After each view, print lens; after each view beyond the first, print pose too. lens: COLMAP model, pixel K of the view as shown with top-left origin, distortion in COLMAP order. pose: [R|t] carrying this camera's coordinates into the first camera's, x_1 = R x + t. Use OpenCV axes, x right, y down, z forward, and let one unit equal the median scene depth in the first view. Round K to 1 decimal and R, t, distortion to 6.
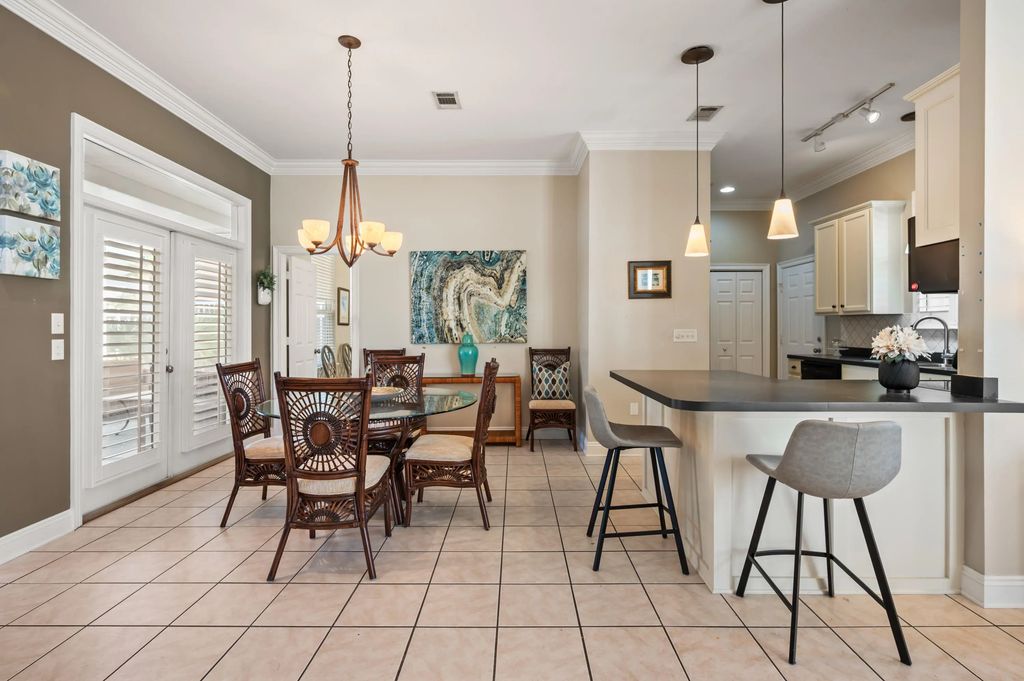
lens RADIAL K [[495.9, 0, 517.2], [0, 495.9, 331.0], [0, 0, 1]] dist [-0.001183, 0.001248]
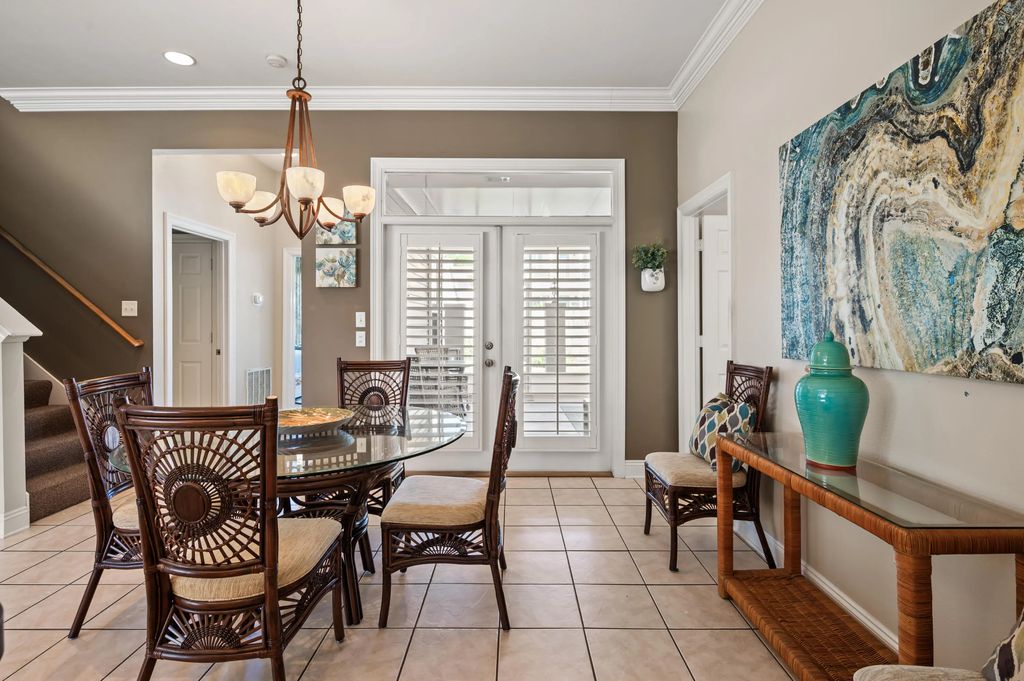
lens RADIAL K [[495.9, 0, 499.2], [0, 495.9, 324.4], [0, 0, 1]] dist [-0.001183, 0.001248]
pose [[-0.010671, 0.002153, -0.999941, 0.227038], [-0.004657, 0.999987, 0.002202, -0.003748], [0.999932, 0.004680, -0.010661, 0.758331]]
